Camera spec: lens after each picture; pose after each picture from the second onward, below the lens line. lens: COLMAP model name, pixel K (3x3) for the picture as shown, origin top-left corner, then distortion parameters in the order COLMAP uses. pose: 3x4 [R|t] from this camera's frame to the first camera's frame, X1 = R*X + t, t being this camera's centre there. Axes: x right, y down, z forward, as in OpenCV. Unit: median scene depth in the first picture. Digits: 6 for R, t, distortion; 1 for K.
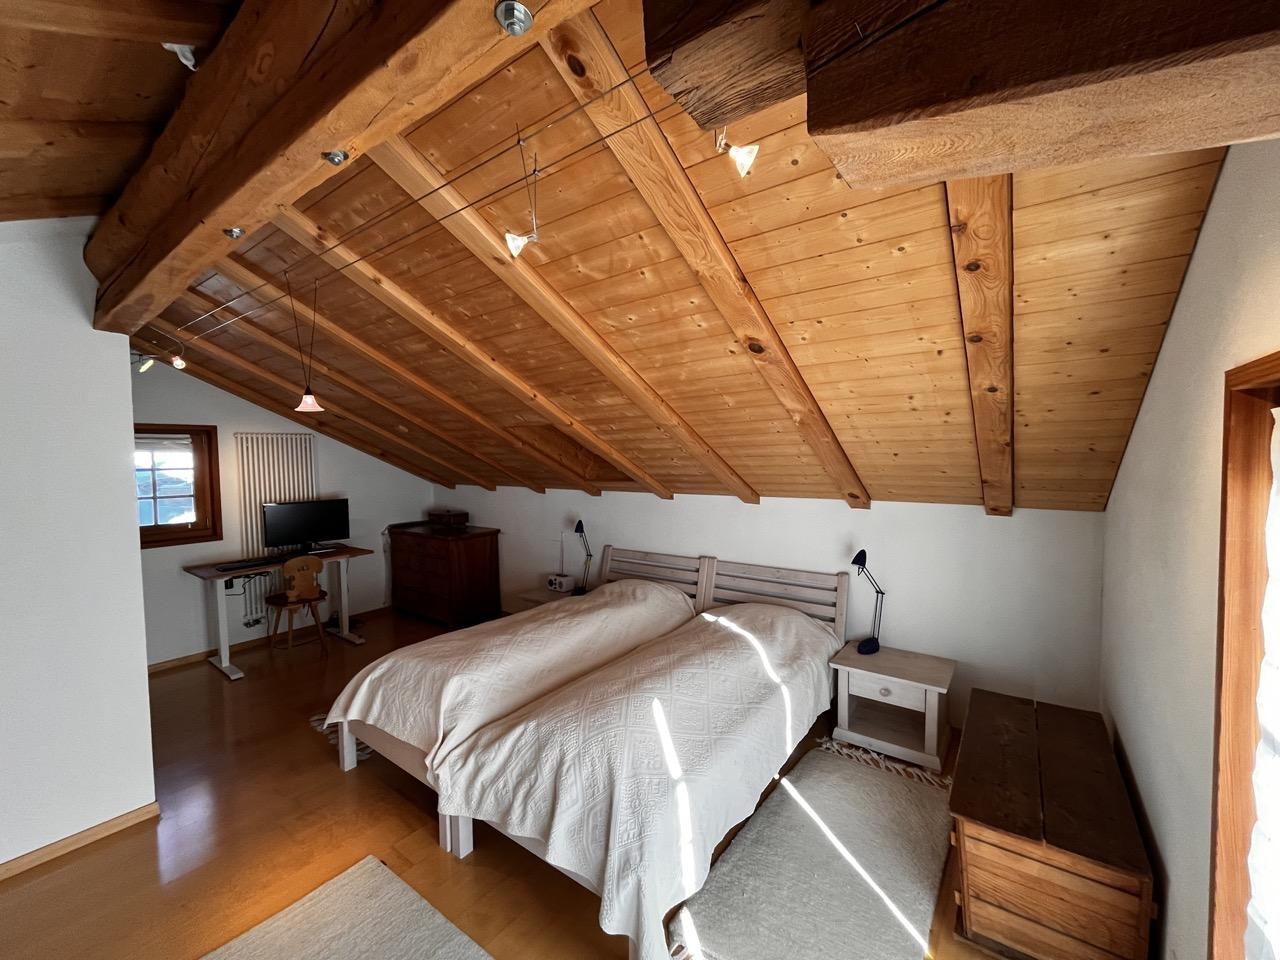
lens RADIAL K [[513.6, 0, 642.6], [0, 513.6, 479.3], [0, 0, 1]] dist [-0.007877, -0.000616]
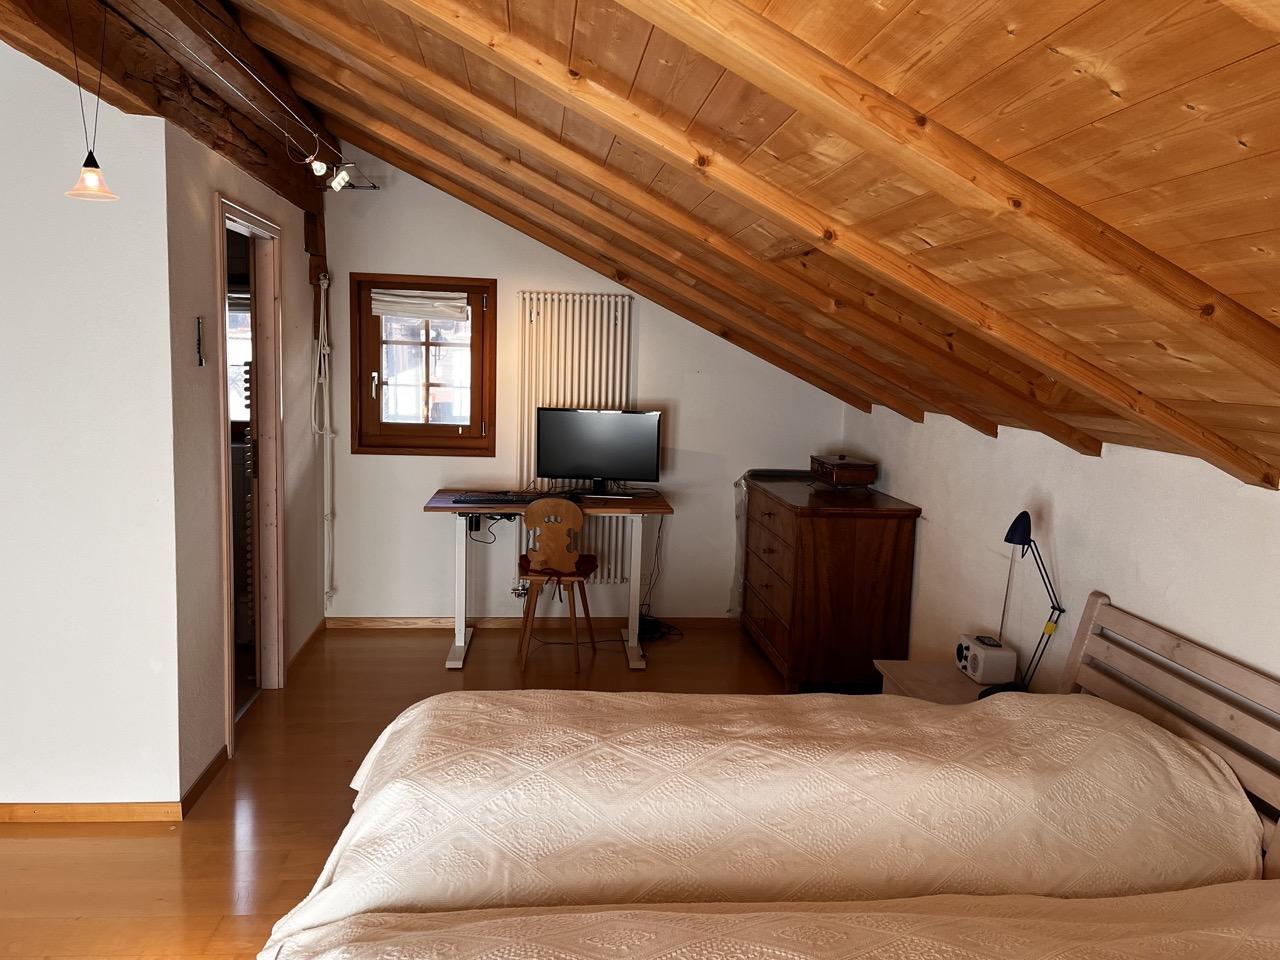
lens RADIAL K [[961.8, 0, 643.1], [0, 961.8, 478.5], [0, 0, 1]] dist [0.048354, -0.063172]
pose [[0.677060, 0.131013, -0.724172, 0.201081], [-0.078889, 0.991277, 0.105579, 0.000508], [0.731687, -0.014354, 0.681490, 0.293369]]
